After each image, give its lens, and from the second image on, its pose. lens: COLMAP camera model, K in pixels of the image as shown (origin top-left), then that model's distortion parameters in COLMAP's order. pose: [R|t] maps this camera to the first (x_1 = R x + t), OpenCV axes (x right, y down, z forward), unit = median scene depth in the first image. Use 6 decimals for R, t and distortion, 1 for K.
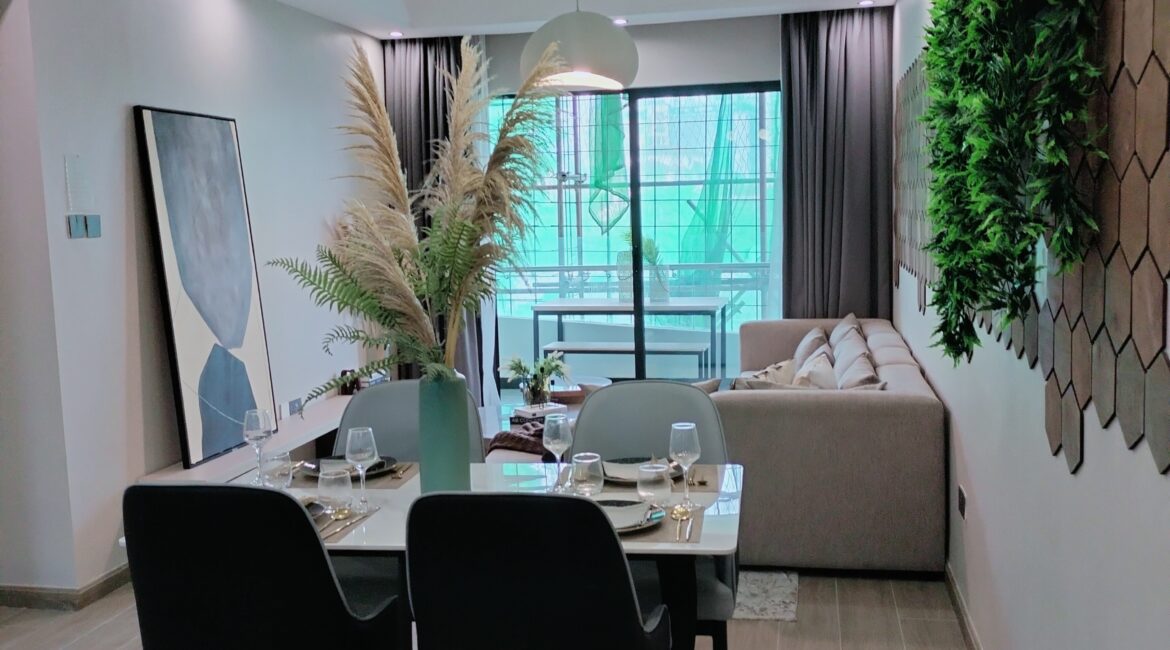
lens RADIAL K [[1135.3, 0, 585.0], [0, 1135.3, 325.0], [0, 0, 1]] dist [0.123345, -0.227981]
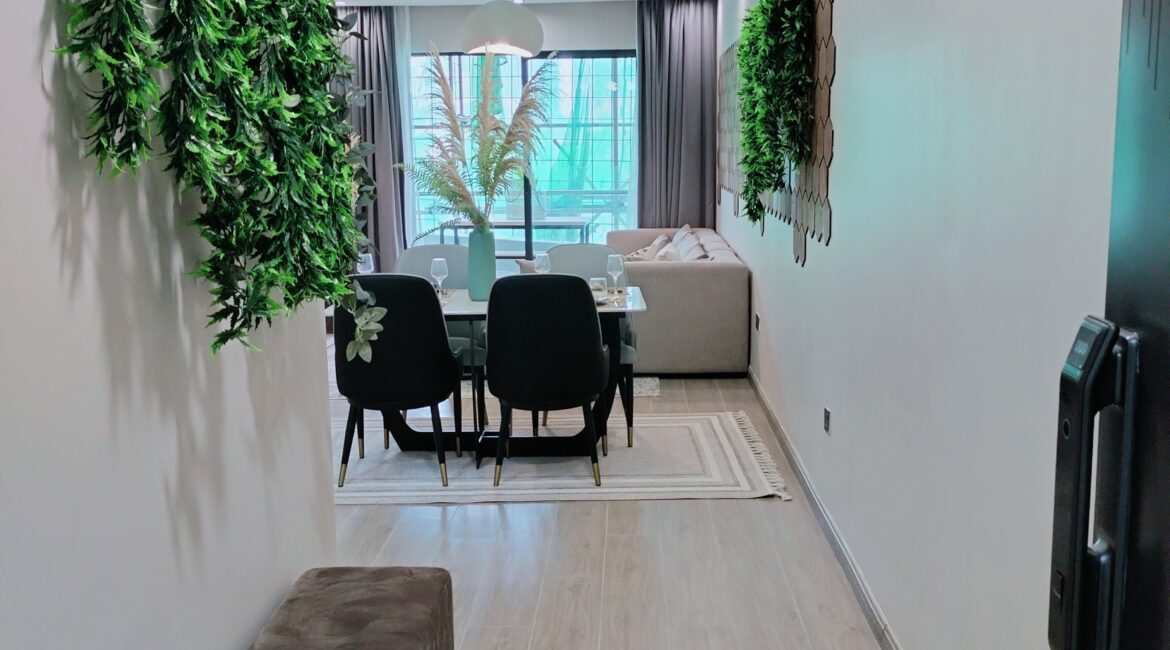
lens RADIAL K [[1135.3, 0, 585.0], [0, 1135.3, 325.0], [0, 0, 1]] dist [0.123345, -0.227981]
pose [[0.988118, -0.008142, 0.153480, -0.135271], [0.000496, 0.998759, 0.049792, 0.058510], [-0.153695, -0.049125, 0.986896, -0.461999]]
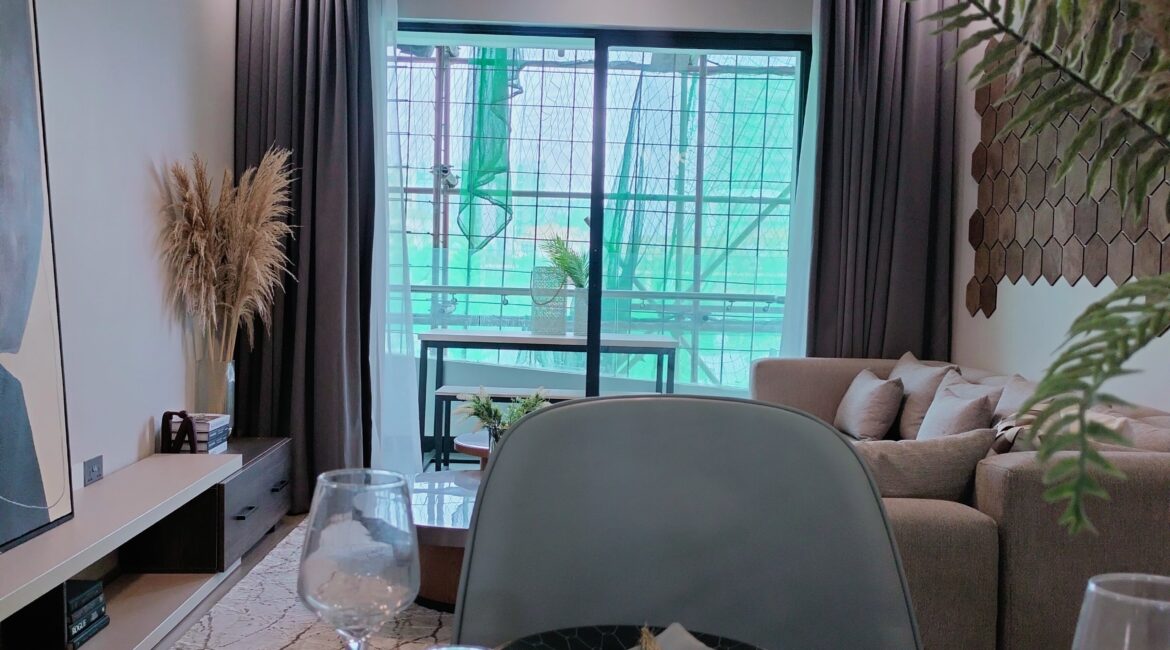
lens RADIAL K [[1135.3, 0, 585.0], [0, 1135.3, 325.0], [0, 0, 1]] dist [0.123345, -0.227981]
pose [[0.972984, 0.042922, 0.226846, -0.179748], [-0.028897, 0.997480, -0.064790, 0.035270], [-0.229056, 0.056484, 0.971773, 0.460996]]
